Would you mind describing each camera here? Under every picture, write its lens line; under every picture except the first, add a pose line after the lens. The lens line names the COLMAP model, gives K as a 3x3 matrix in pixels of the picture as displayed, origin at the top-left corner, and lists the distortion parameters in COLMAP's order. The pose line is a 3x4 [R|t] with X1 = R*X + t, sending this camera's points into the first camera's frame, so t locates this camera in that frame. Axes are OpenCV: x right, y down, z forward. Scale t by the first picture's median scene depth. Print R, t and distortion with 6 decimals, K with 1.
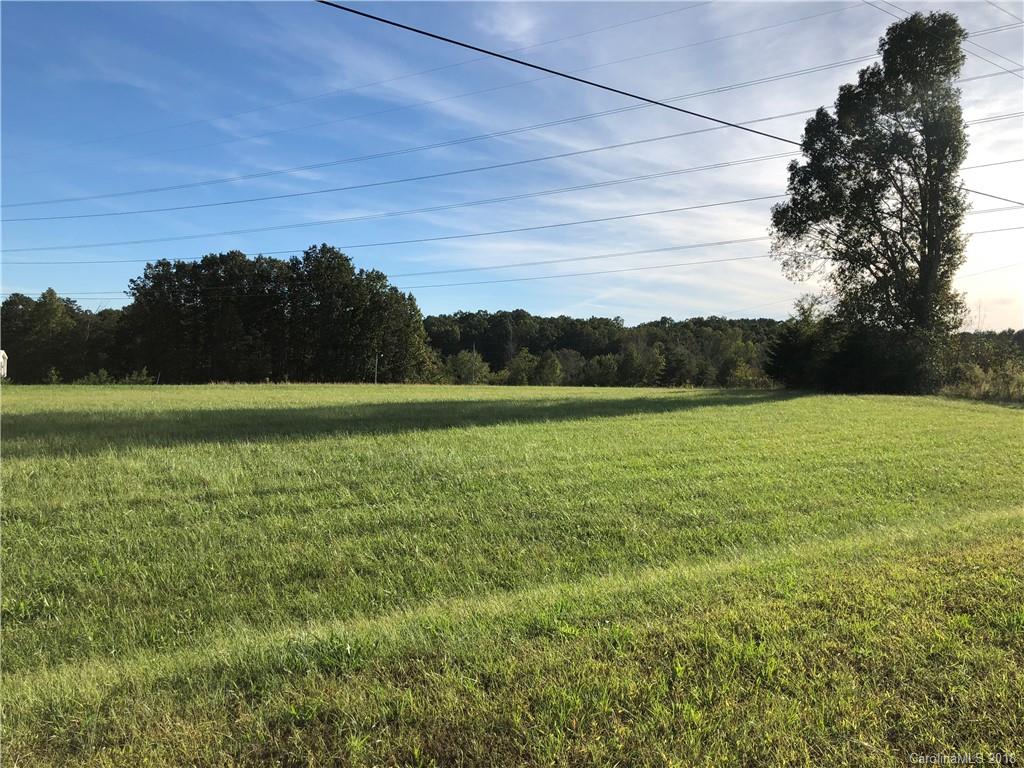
lens RADIAL K [[840.9, 0, 513.8], [0, 840.9, 379.0], [0, 0, 1]] dist [0.057963, -0.059635]
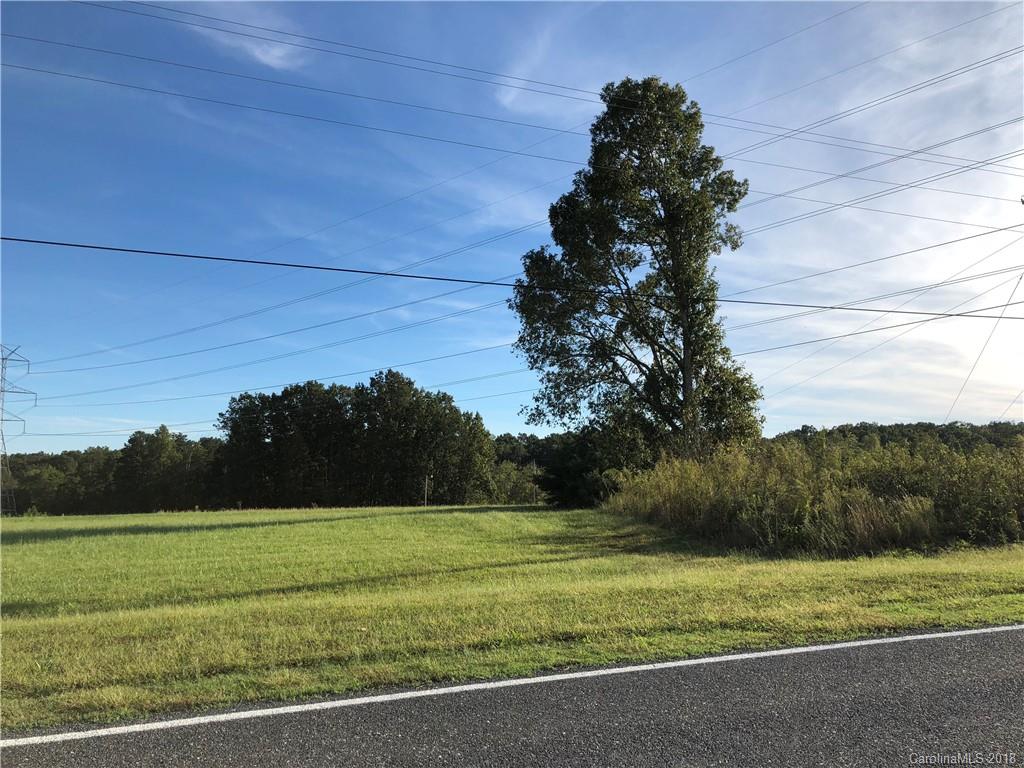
lens RADIAL K [[840.9, 0, 523.0], [0, 840.9, 383.7], [0, 0, 1]] dist [0.057963, -0.059635]
pose [[0.980064, -0.054000, -0.191205, 0.531447], [0.027934, 0.990248, -0.136484, 0.007203], [0.196710, 0.128422, 0.972015, 0.150657]]
